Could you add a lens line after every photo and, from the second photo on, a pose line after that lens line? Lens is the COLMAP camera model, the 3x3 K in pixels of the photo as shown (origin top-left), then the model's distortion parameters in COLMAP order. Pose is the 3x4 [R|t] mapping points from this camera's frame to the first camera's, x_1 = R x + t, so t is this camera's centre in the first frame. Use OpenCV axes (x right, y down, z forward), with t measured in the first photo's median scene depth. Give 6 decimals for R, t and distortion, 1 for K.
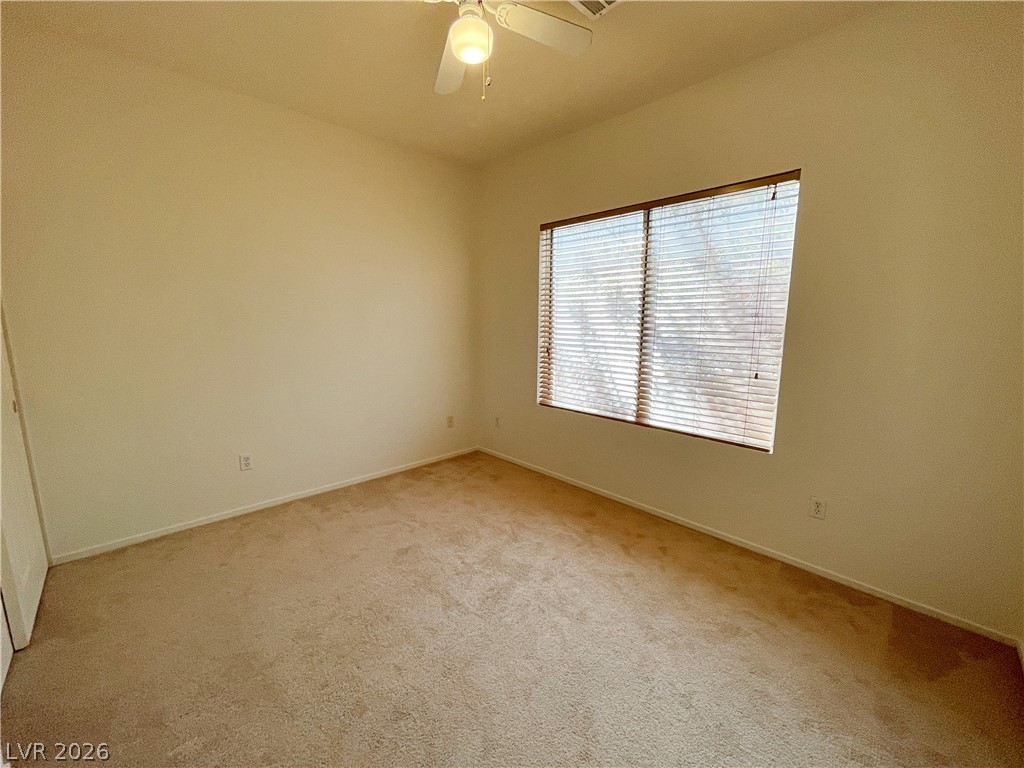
lens RADIAL K [[410.0, 0, 512.7], [0, 410.0, 383.1], [0, 0, 1]] dist [-0.004339, 0.000617]
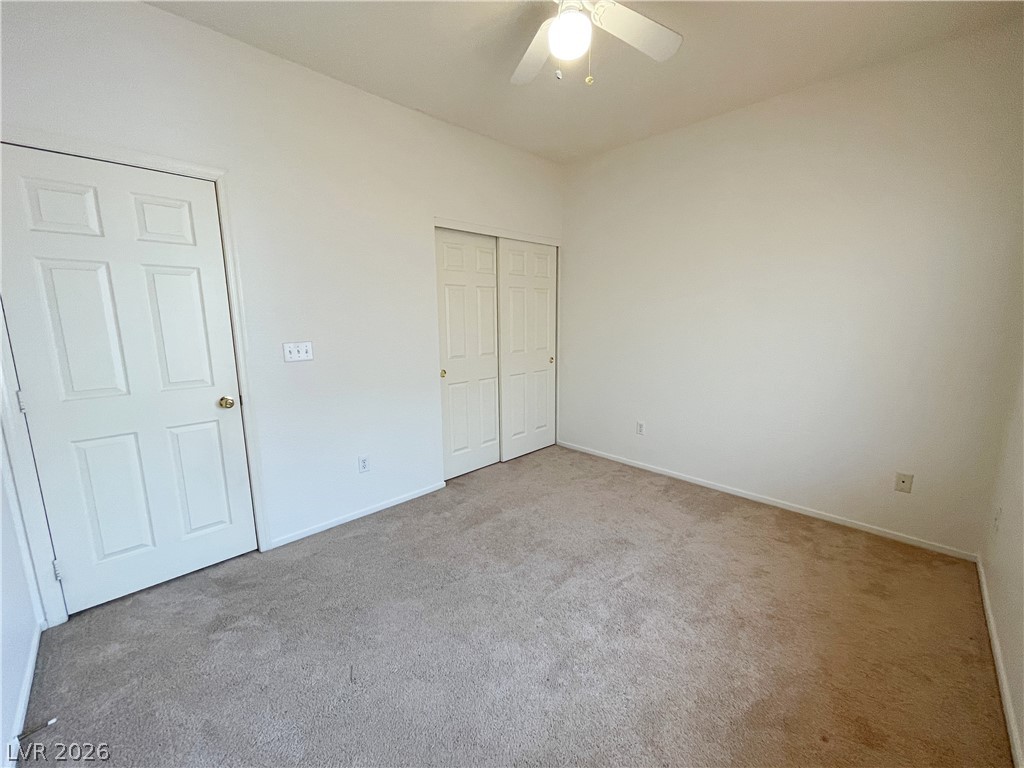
lens RADIAL K [[410.0, 0, 515.4], [0, 410.0, 381.3], [0, 0, 1]] dist [-0.004339, 0.000617]
pose [[0.024855, 0.157754, -0.987166, 0.549906], [-0.147077, 0.977302, 0.152474, -0.082946], [0.988813, 0.141399, 0.047493, 0.503565]]
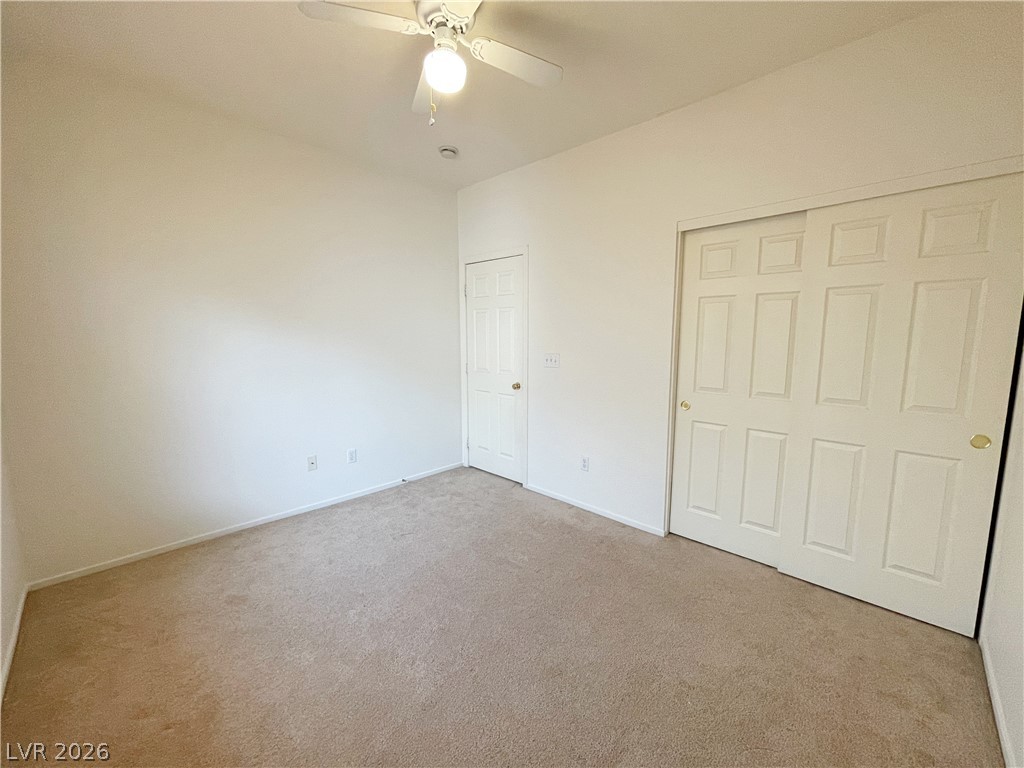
lens RADIAL K [[410.0, 0, 519.6], [0, 410.0, 381.7], [0, 0, 1]] dist [-0.004339, 0.000617]
pose [[-0.998839, -0.002878, -0.048084, -0.135295], [-0.015512, 0.964257, 0.264515, -0.191463], [0.045604, 0.264954, -0.963182, 1.200914]]
